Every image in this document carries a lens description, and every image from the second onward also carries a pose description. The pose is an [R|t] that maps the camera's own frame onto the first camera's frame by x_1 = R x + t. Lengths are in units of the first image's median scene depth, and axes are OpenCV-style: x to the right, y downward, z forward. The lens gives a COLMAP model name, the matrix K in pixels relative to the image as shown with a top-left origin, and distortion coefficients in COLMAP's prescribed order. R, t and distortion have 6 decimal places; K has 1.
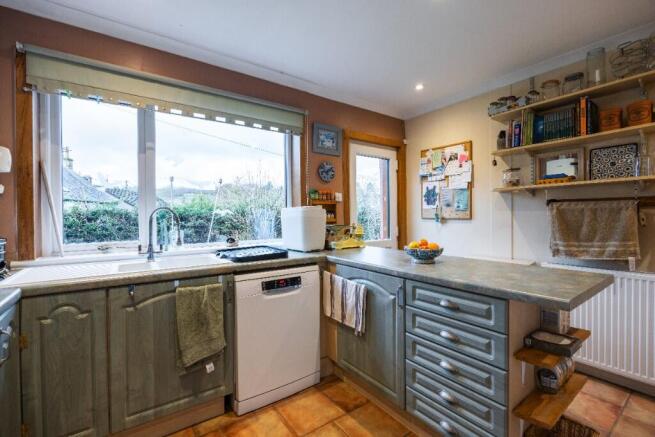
lens RADIAL K [[289.6, 0, 325.3], [0, 289.6, 217.6], [0, 0, 1]] dist [-0.000155, 0.000089]
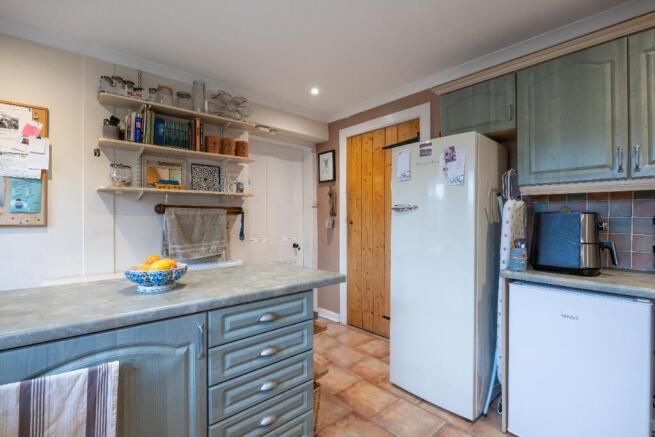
lens RADIAL K [[308.8, 0, 326.4], [0, 308.8, 216.5], [0, 0, 1]] dist [-0.002192, -0.000375]
pose [[-0.111054, 0.012639, 0.993734, -0.362840], [0.008776, 0.999893, -0.011737, -0.003958], [-0.993776, 0.007417, -0.111153, 0.587573]]
